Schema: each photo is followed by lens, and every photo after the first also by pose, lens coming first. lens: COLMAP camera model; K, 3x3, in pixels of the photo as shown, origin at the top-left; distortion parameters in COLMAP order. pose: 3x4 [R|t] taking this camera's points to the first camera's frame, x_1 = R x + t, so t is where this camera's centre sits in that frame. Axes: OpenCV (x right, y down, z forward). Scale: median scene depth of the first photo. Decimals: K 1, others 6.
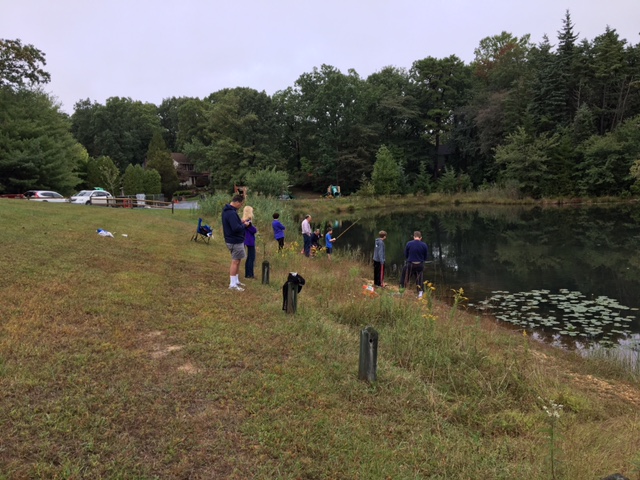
lens RADIAL K [[554.1, 0, 316.9], [0, 554.1, 238.9], [0, 0, 1]] dist [0.096338, -0.096282]
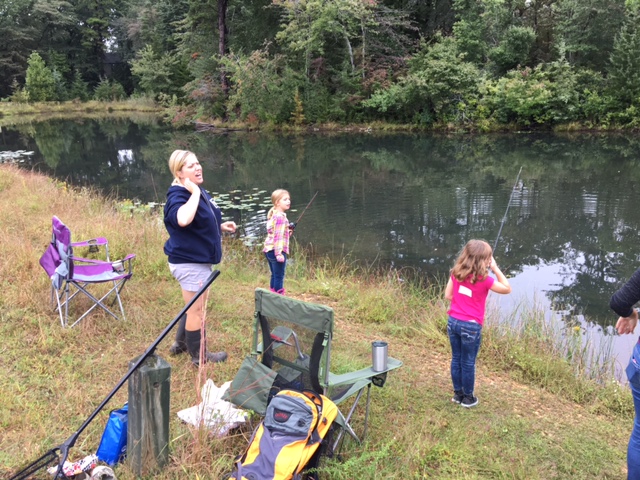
lens RADIAL K [[554.1, 0, 319.7], [0, 554.1, 238.8], [0, 0, 1]] dist [0.096338, -0.096282]
pose [[0.888890, -0.098299, 0.447450, 0.089822], [0.027036, 0.986262, 0.162959, 0.017576], [-0.457322, -0.132755, 0.879336, -0.216885]]
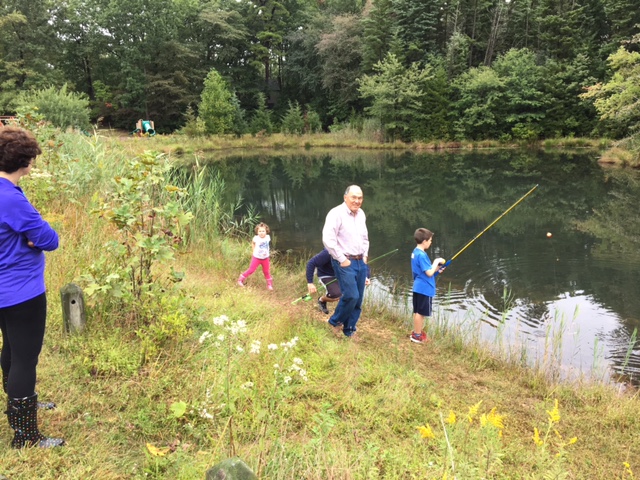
lens RADIAL K [[554.1, 0, 317.7], [0, 554.1, 245.5], [0, 0, 1]] dist [0.096338, -0.096282]
pose [[0.932539, -0.050685, 0.357493, -0.039033], [0.010235, 0.993411, 0.114145, -0.010661], [-0.360923, -0.102785, 0.926914, 0.195973]]
